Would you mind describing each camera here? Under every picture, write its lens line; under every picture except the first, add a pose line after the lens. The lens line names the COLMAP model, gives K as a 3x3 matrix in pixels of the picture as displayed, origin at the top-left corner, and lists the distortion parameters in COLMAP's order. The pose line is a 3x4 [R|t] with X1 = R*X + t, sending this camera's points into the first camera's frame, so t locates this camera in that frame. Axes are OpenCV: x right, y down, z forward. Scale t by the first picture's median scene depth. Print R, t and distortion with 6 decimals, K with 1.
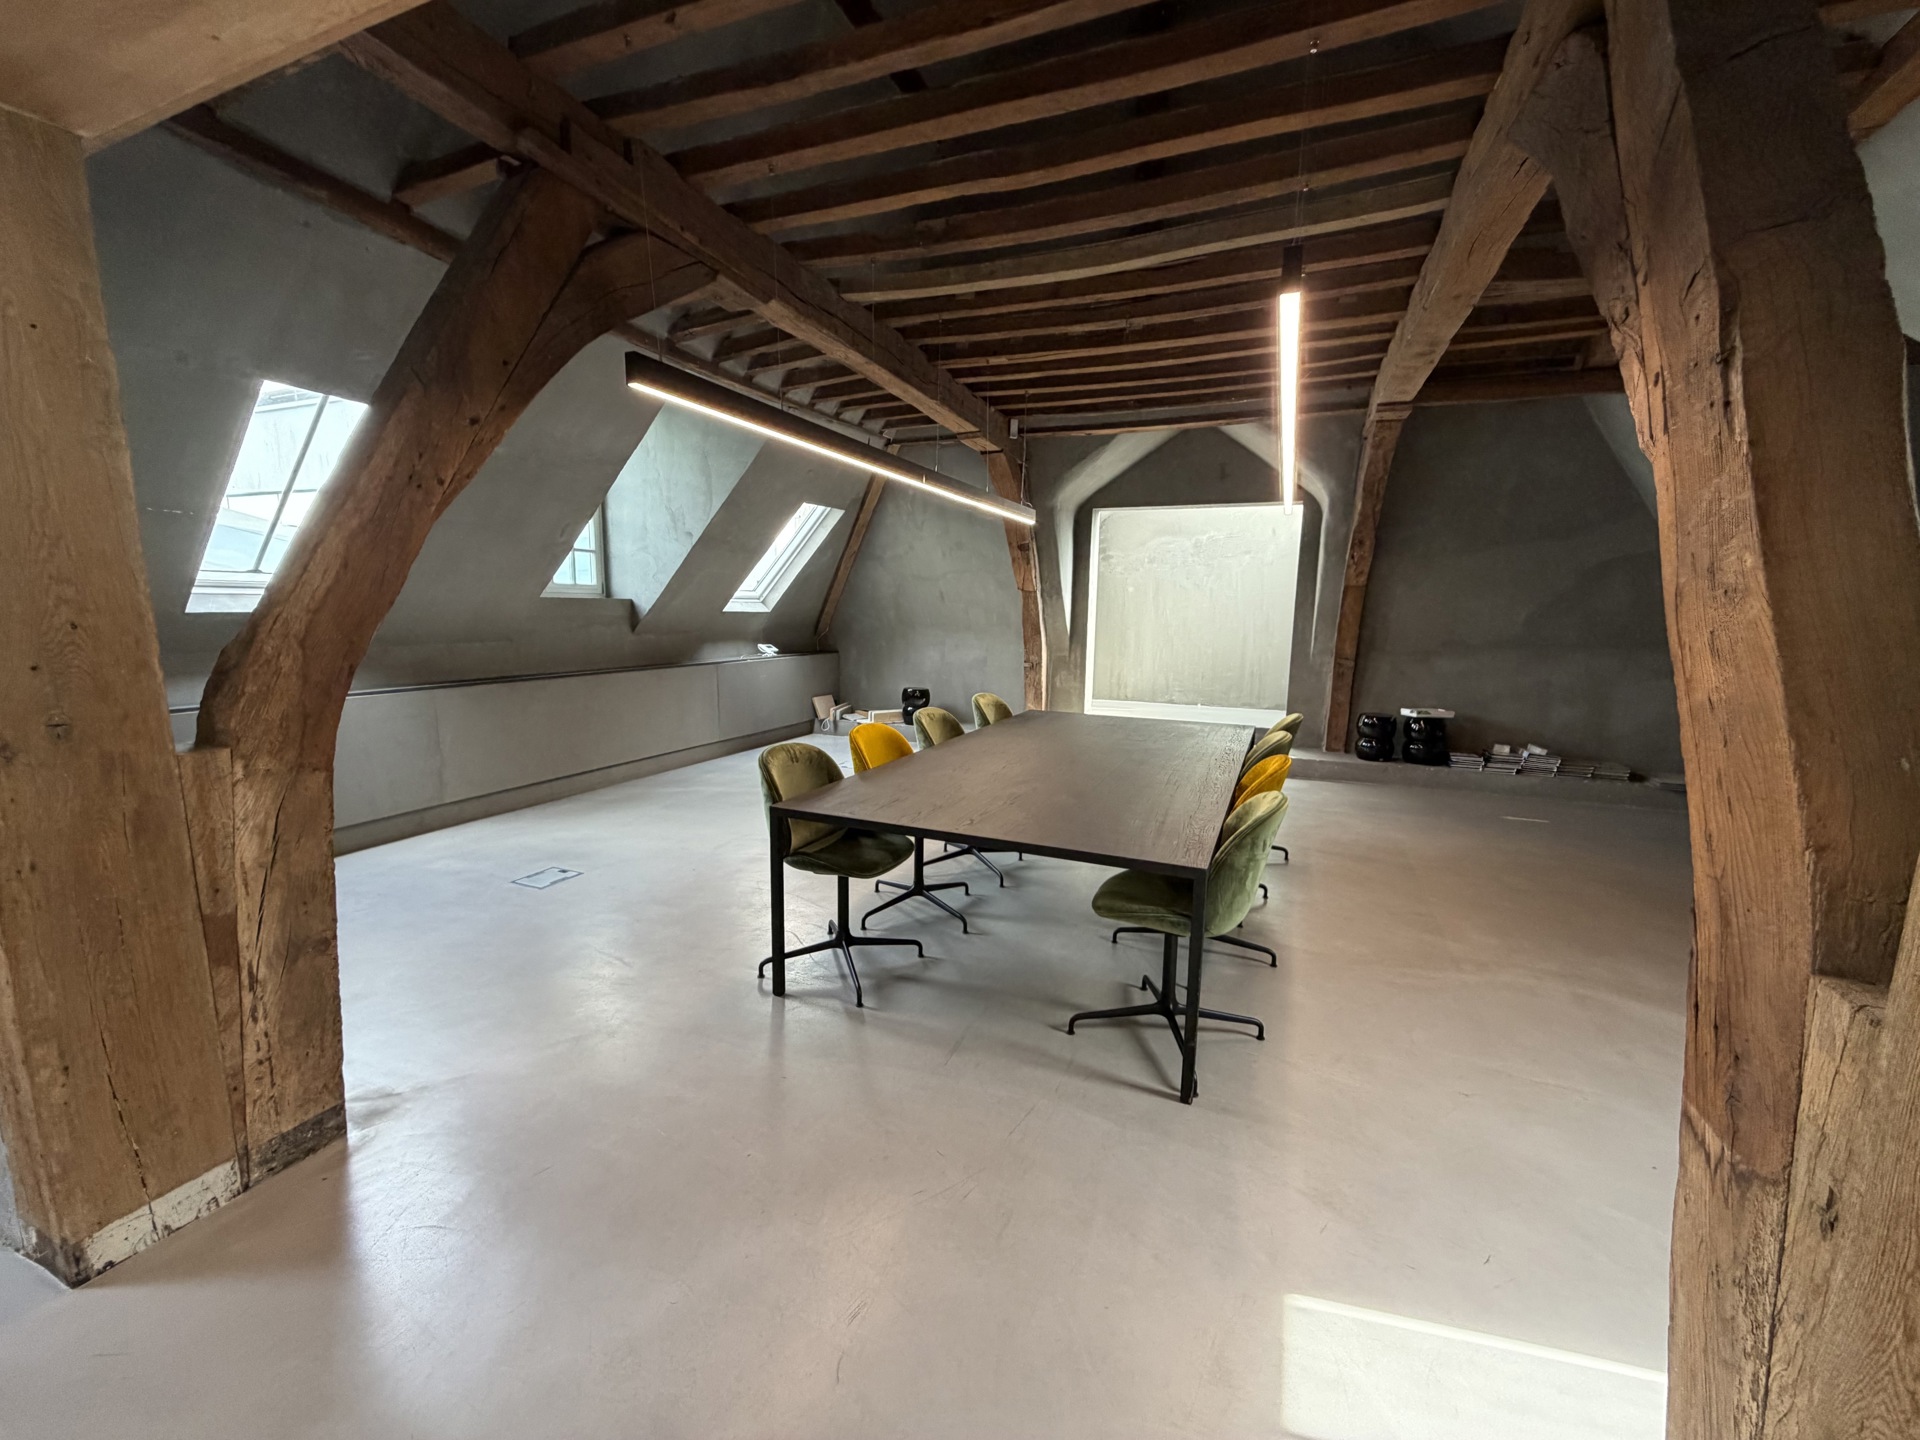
lens RADIAL K [[761.3, 0, 949.7], [0, 761.3, 719.0], [0, 0, 1]] dist [0.002373, 0.000043]
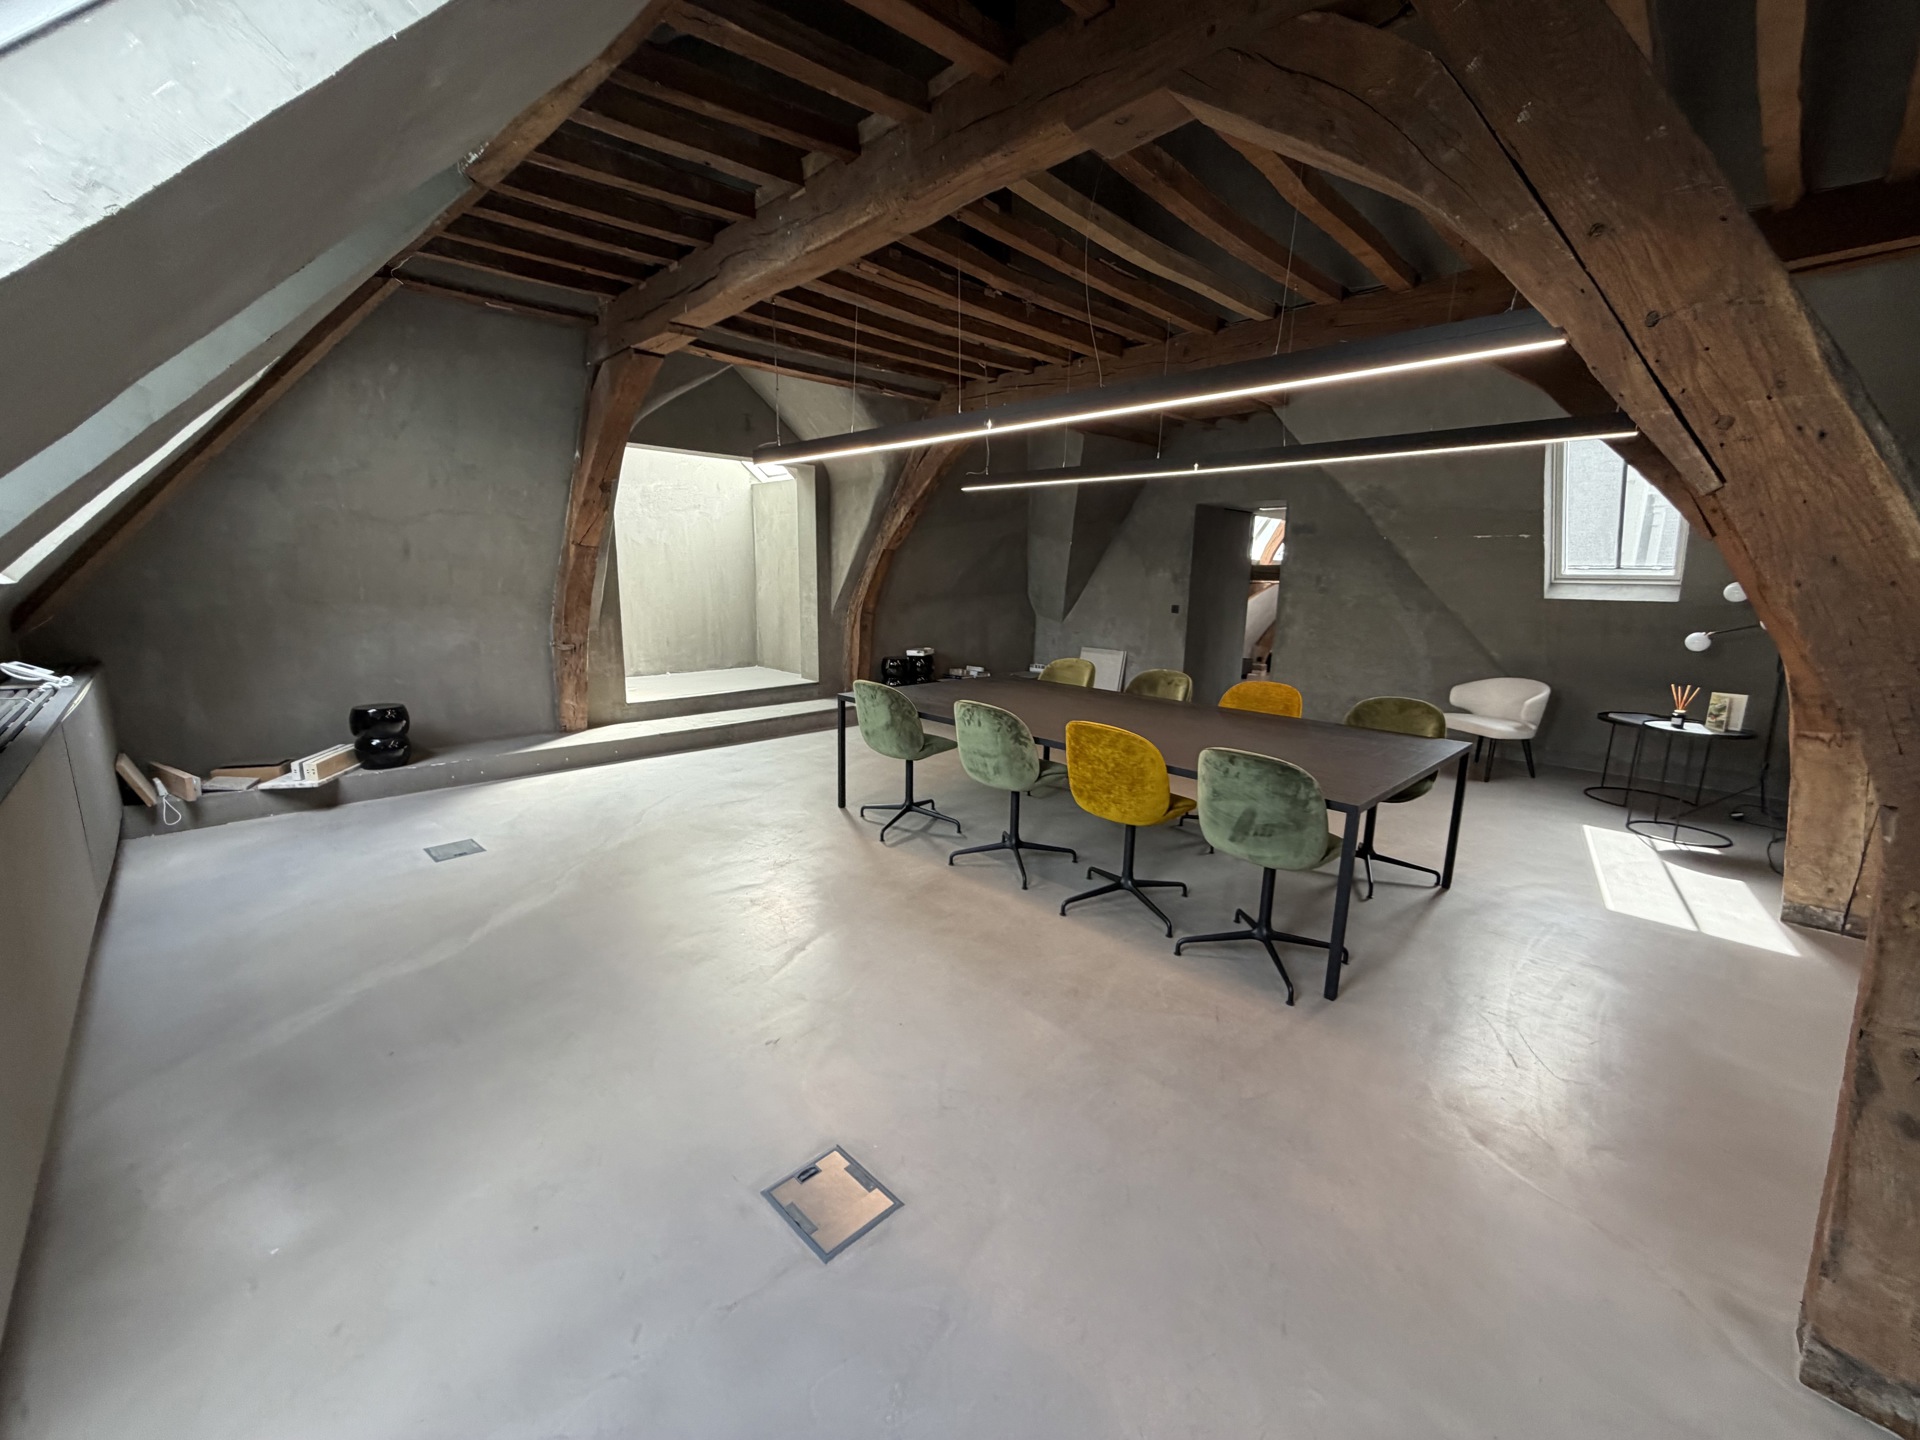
lens RADIAL K [[761.3, 0, 955.1], [0, 761.3, 719.6], [0, 0, 1]] dist [0.002373, 0.000043]
pose [[0.380914, -0.187583, 0.905382, -0.431603], [0.122509, 0.980810, 0.151668, -0.067917], [-0.916458, 0.053145, 0.396585, 0.367865]]
